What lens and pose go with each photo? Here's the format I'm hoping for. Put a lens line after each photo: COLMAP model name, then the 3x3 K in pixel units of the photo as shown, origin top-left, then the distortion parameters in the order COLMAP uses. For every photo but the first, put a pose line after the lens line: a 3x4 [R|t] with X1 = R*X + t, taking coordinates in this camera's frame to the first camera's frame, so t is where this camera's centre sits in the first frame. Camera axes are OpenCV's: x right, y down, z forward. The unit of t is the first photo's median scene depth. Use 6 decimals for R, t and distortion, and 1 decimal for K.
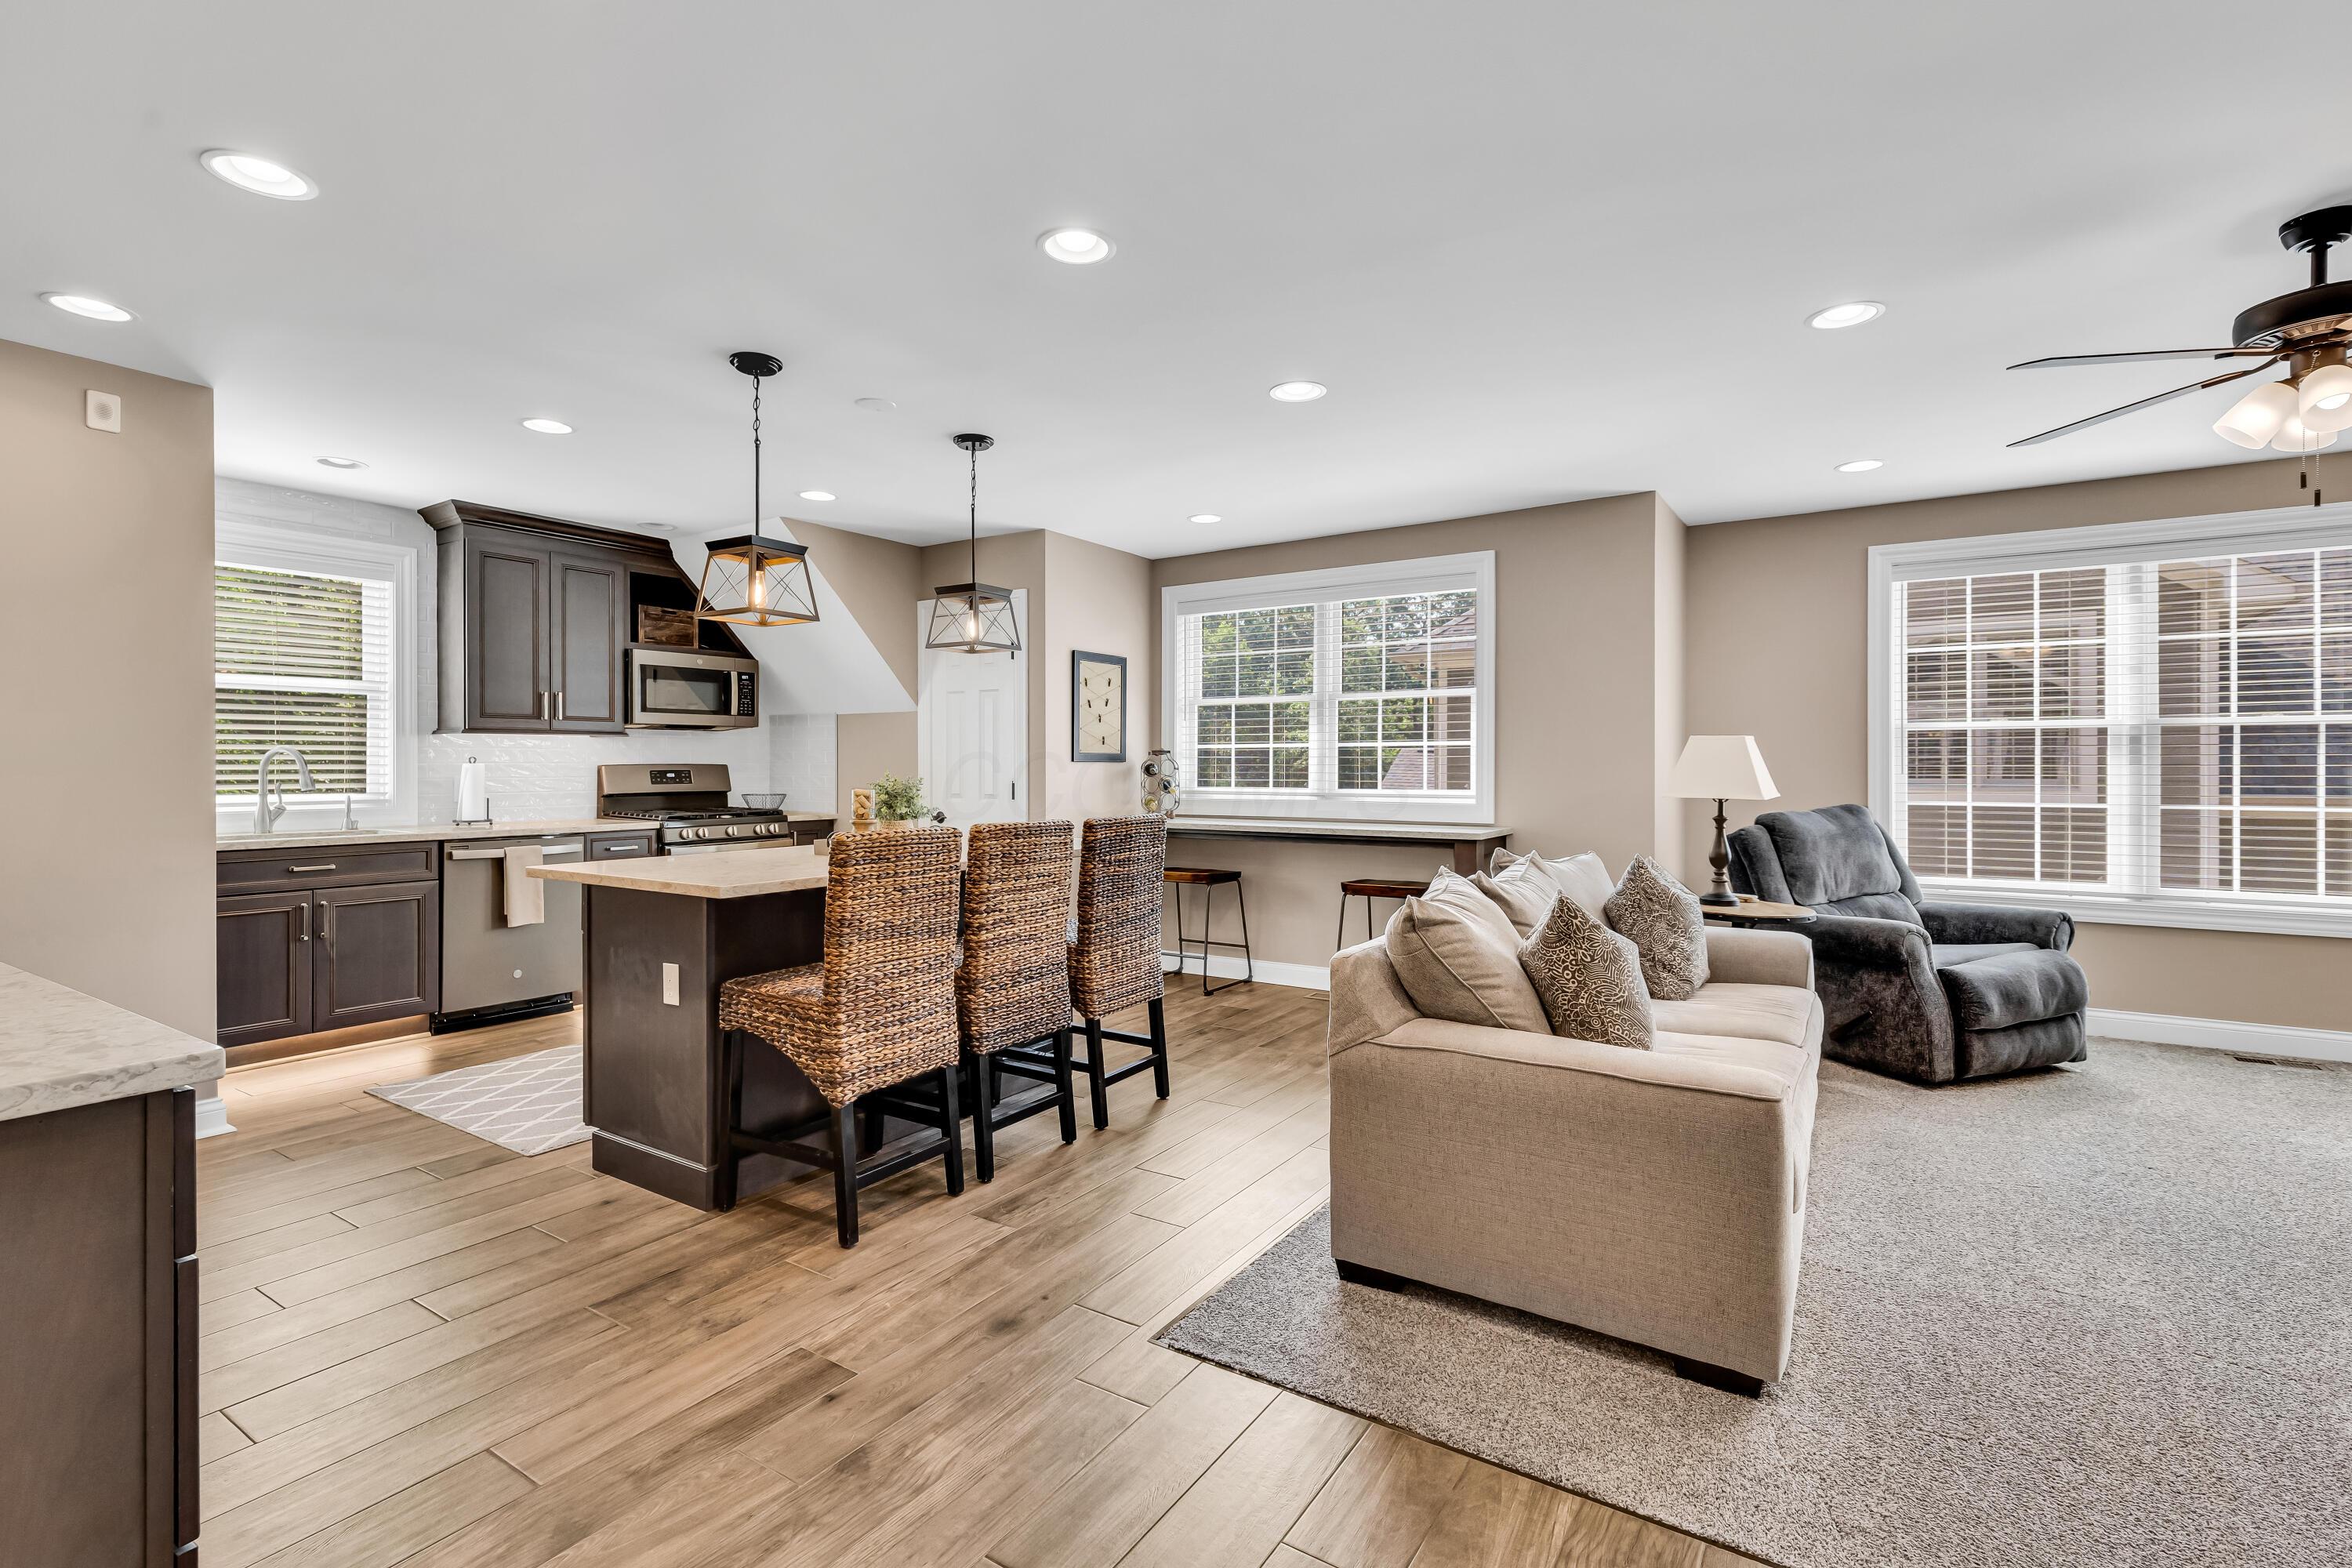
lens RADIAL K [[1066.8, 0, 1173.8], [0, 1066.8, 767.5], [0, 0, 1]] dist [0.003413, 0.000528]
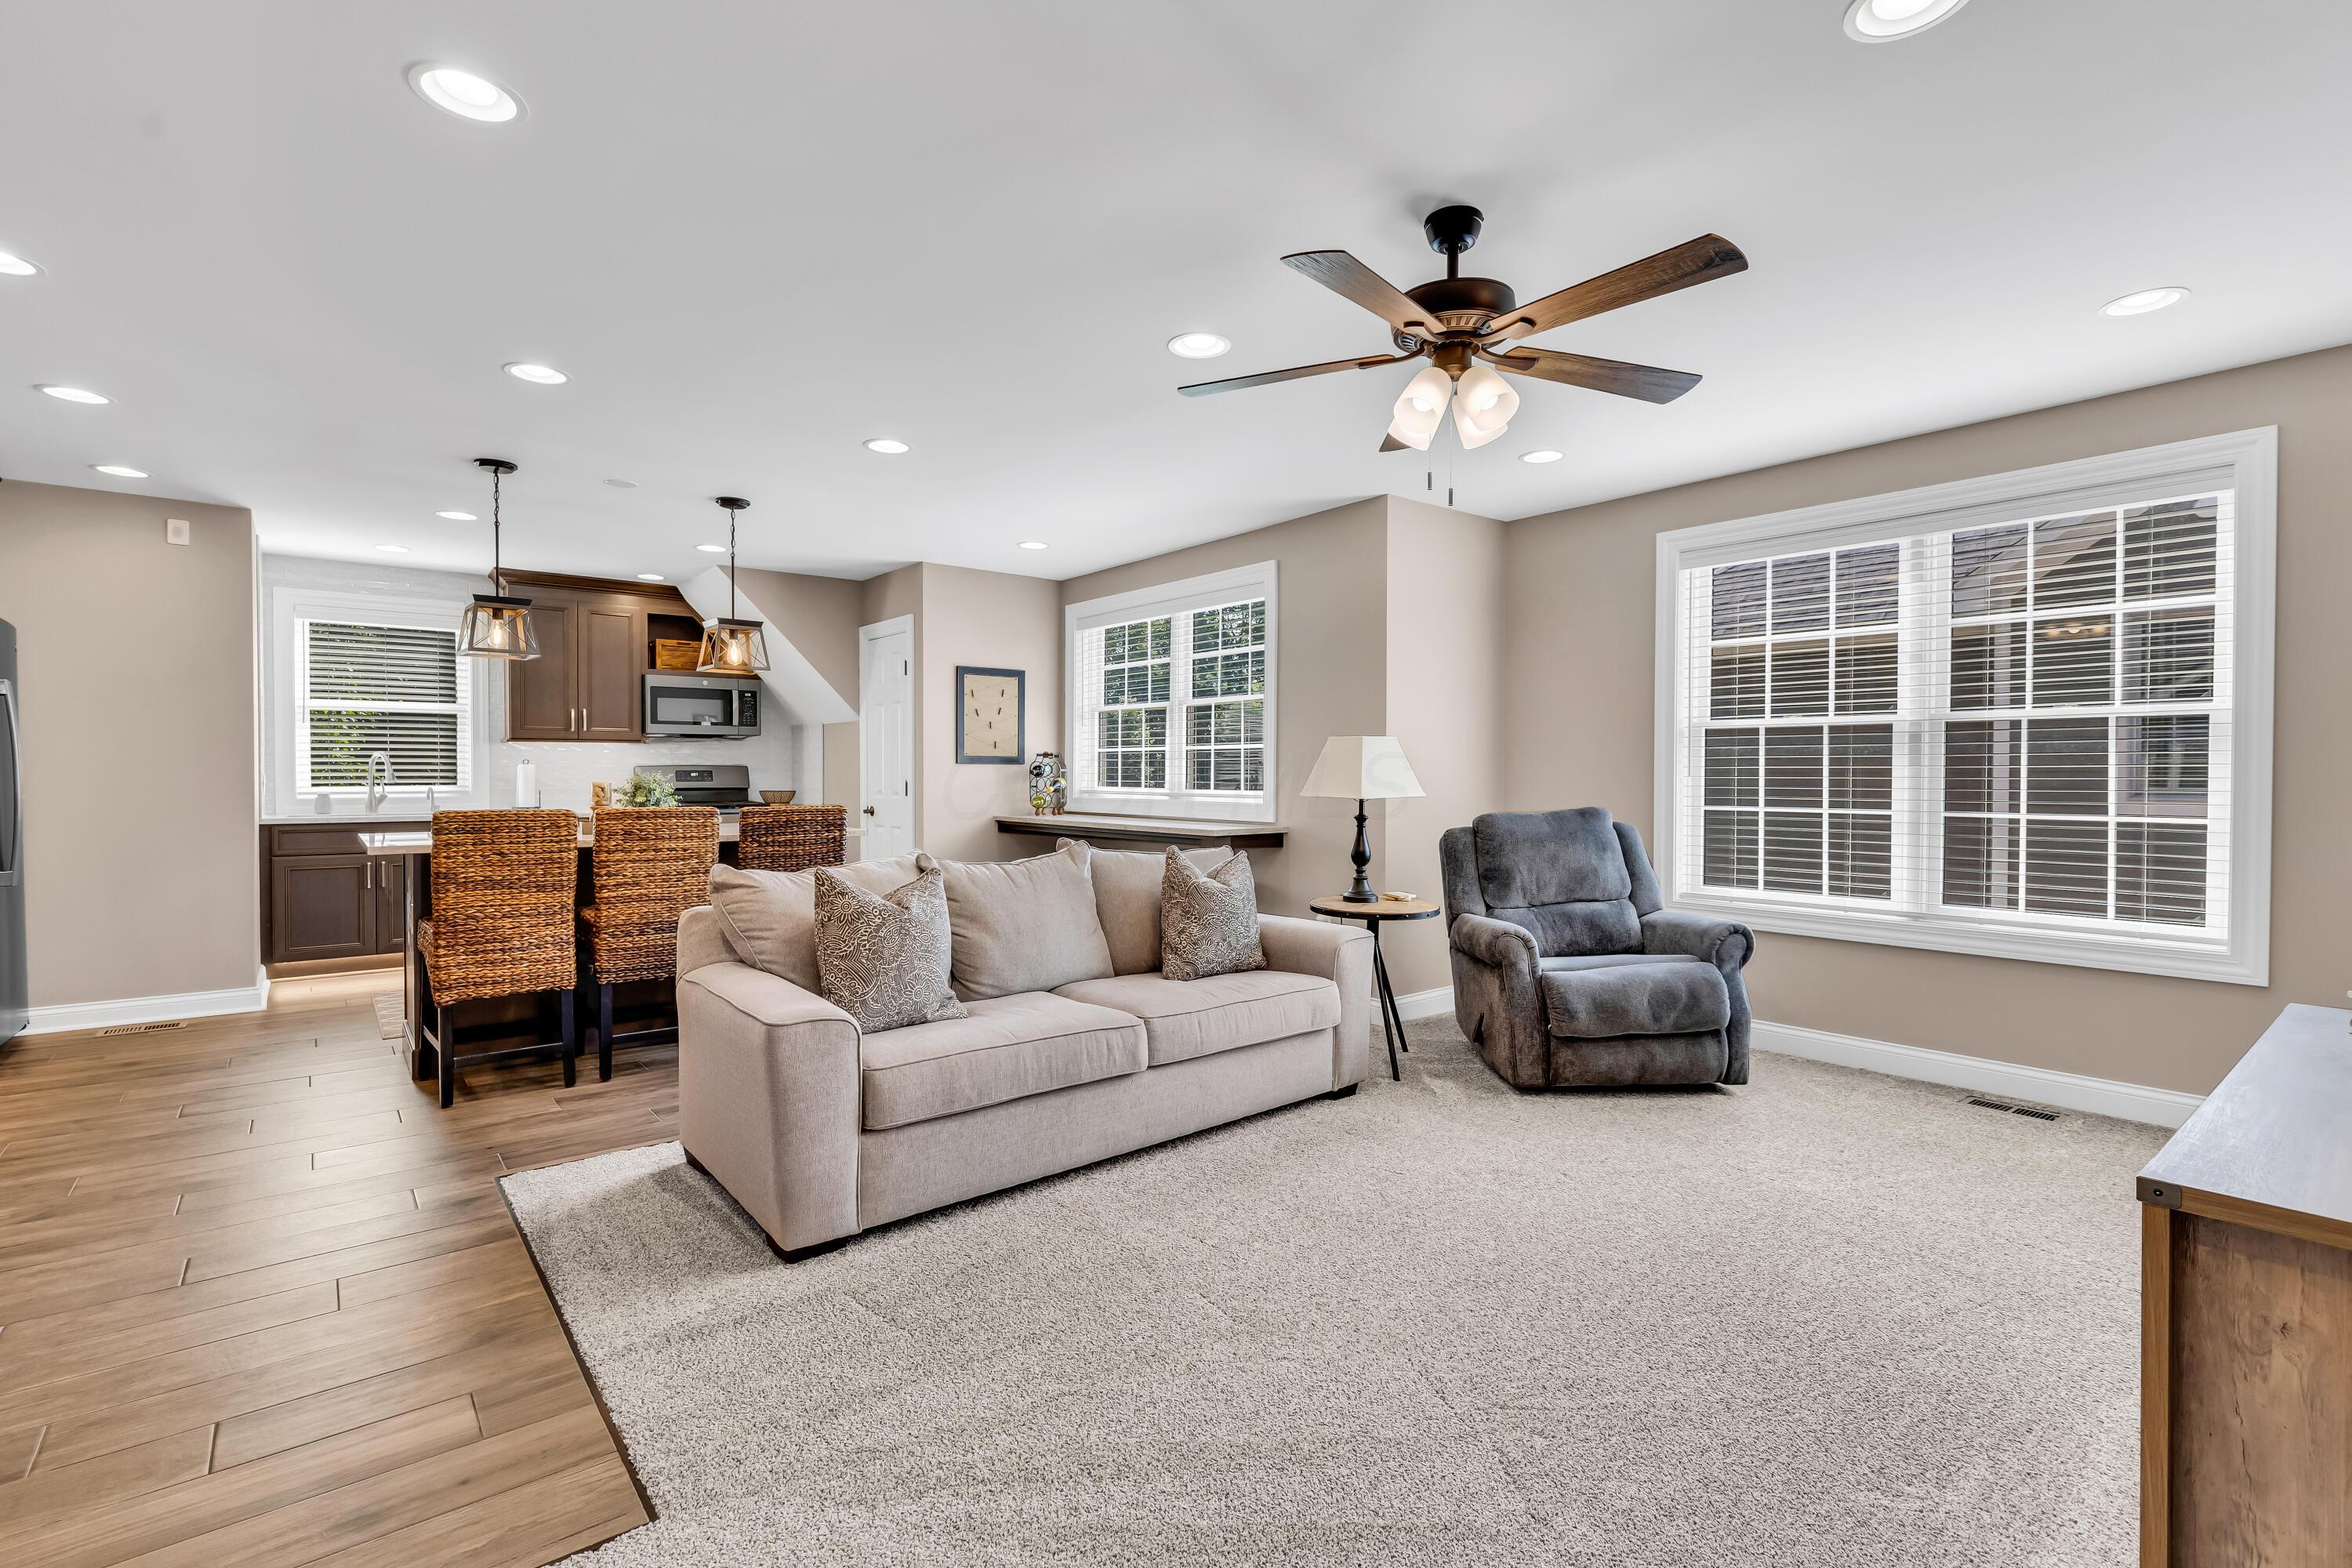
lens RADIAL K [[1065.8, 0, 1178.5], [0, 1065.8, 785.7], [0, 0, 1]] dist [0.003696, 0.000329]
pose [[0.953523, 0.006229, -0.301257, 0.598872], [-0.002992, 0.999933, 0.011205, 0.006063], [0.301306, -0.009783, 0.953477, -0.021111]]
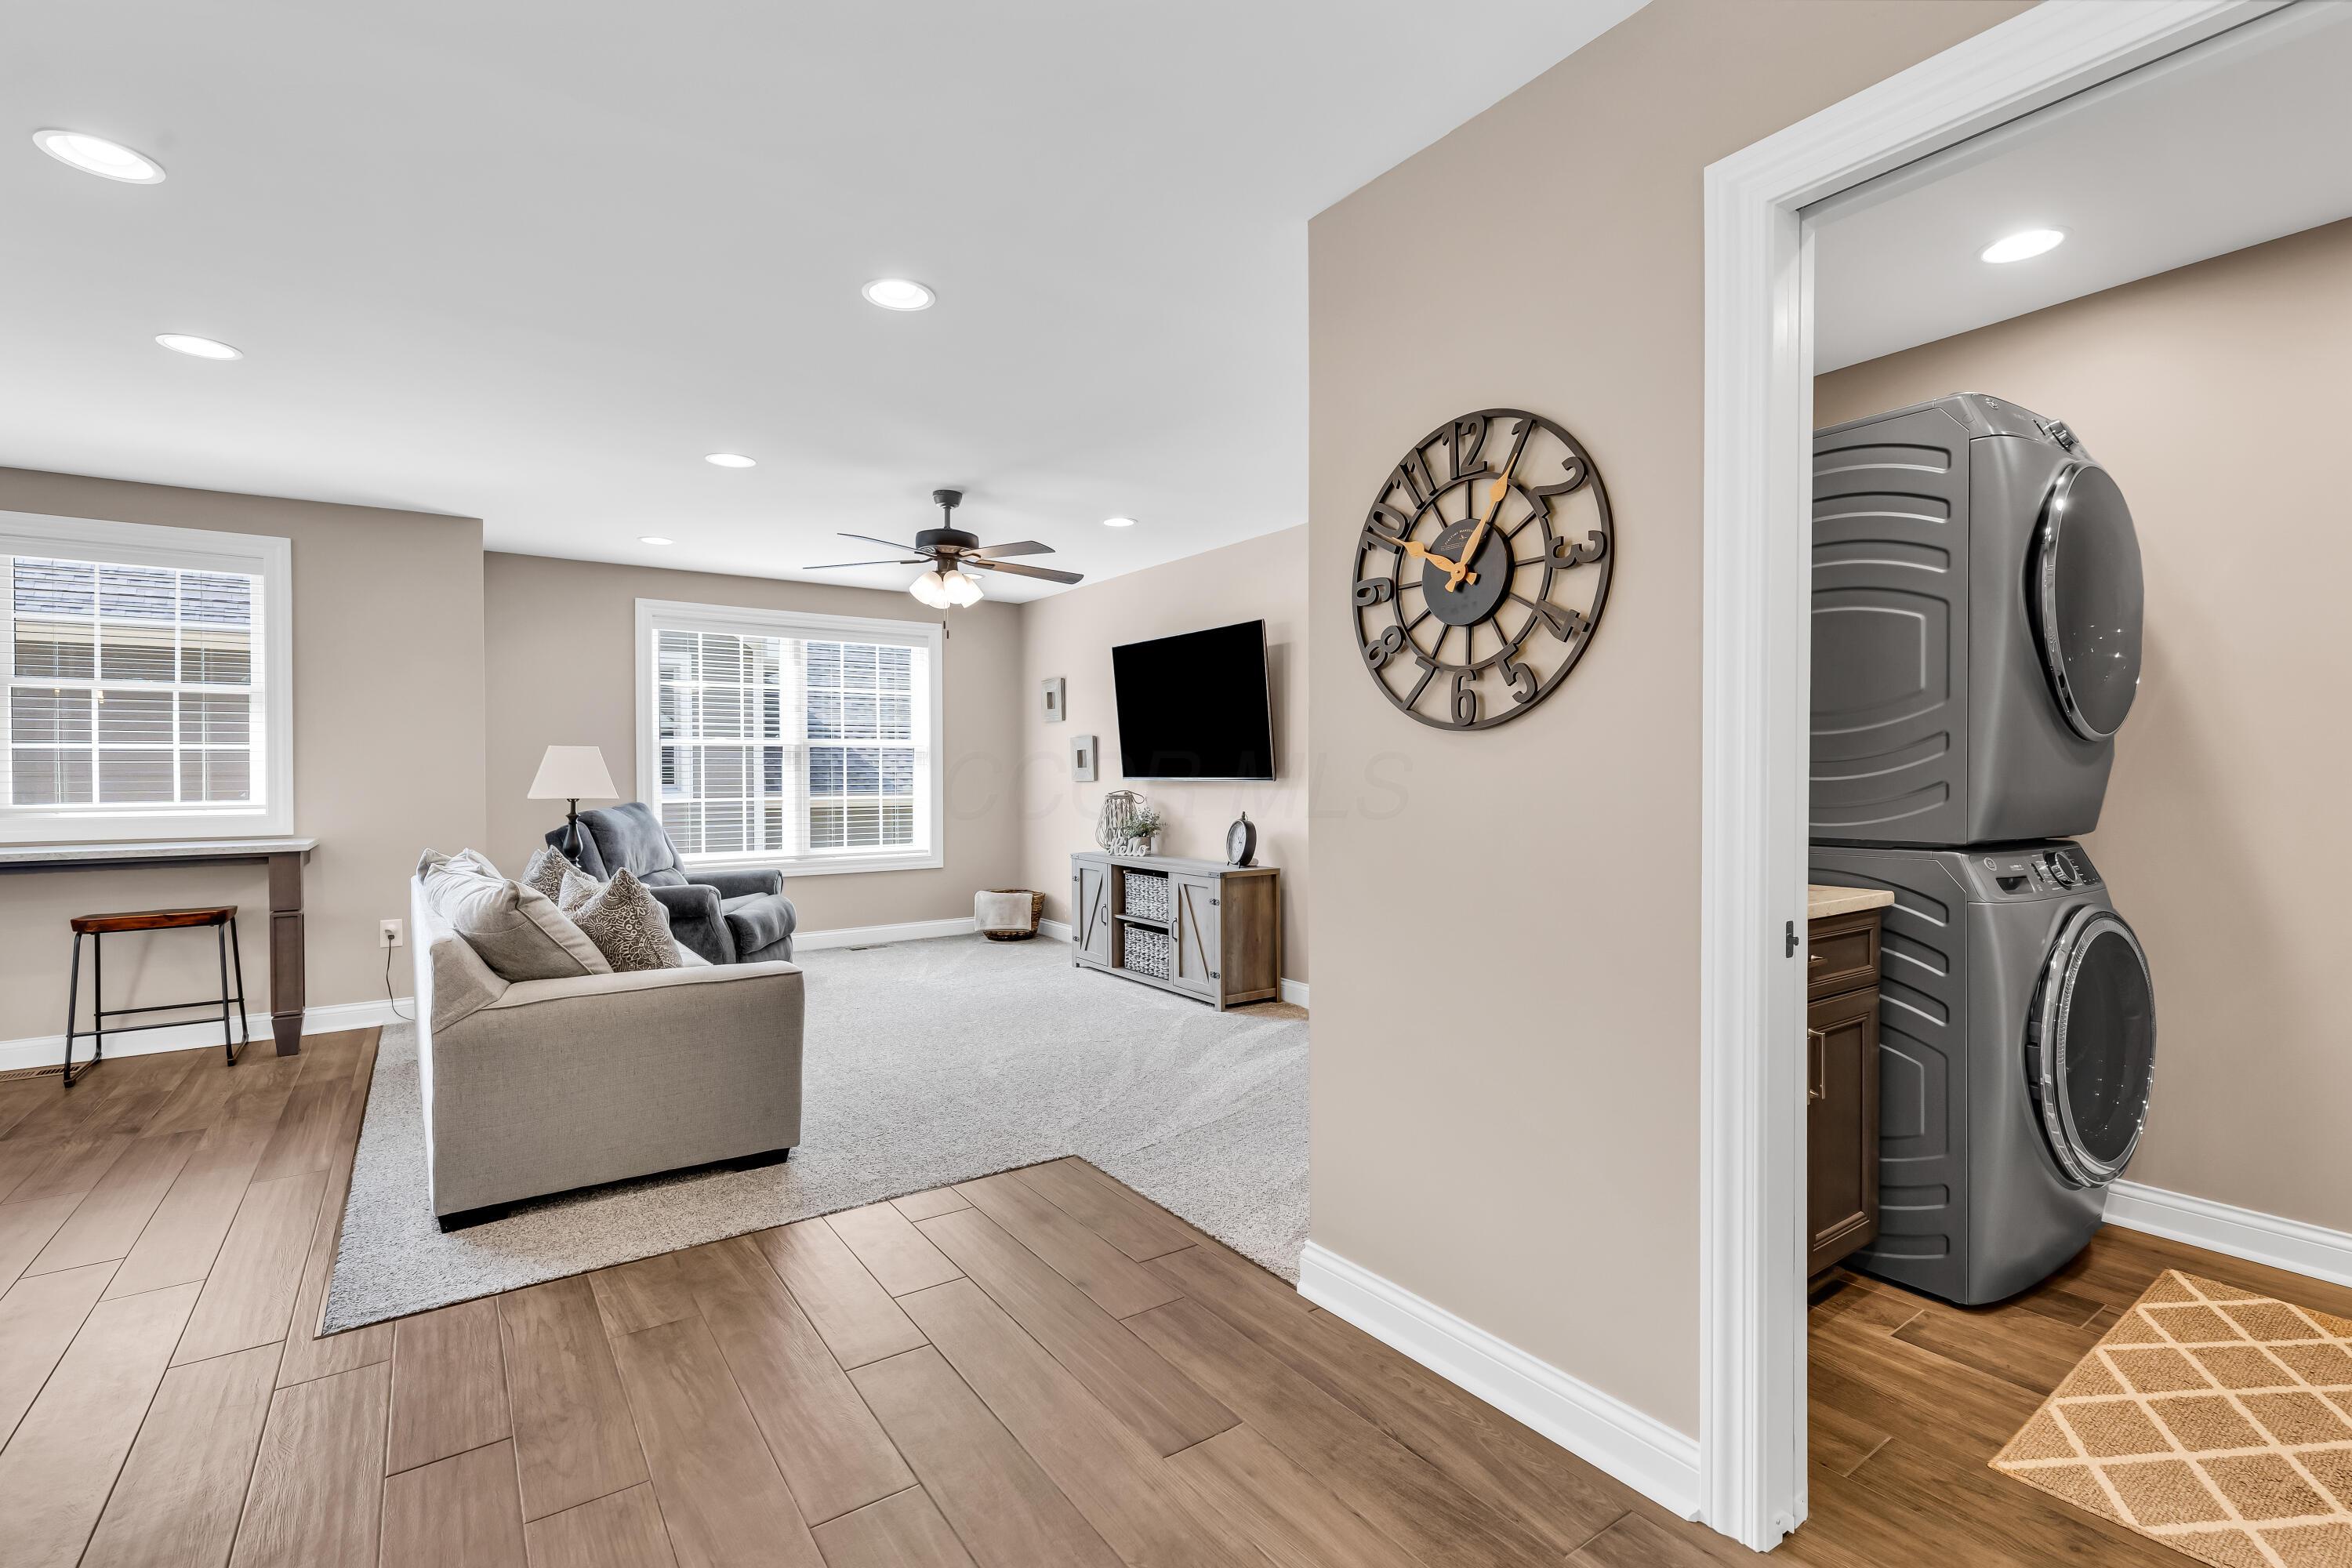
lens RADIAL K [[1065.8, 0, 1178.5], [0, 1065.8, 785.7], [0, 0, 1]] dist [0.003696, 0.000329]
pose [[0.367250, -0.012057, 0.930044, -0.319984], [0.004755, 0.999927, 0.011085, 0.004172], [-0.930110, 0.000351, 0.367280, -0.061451]]
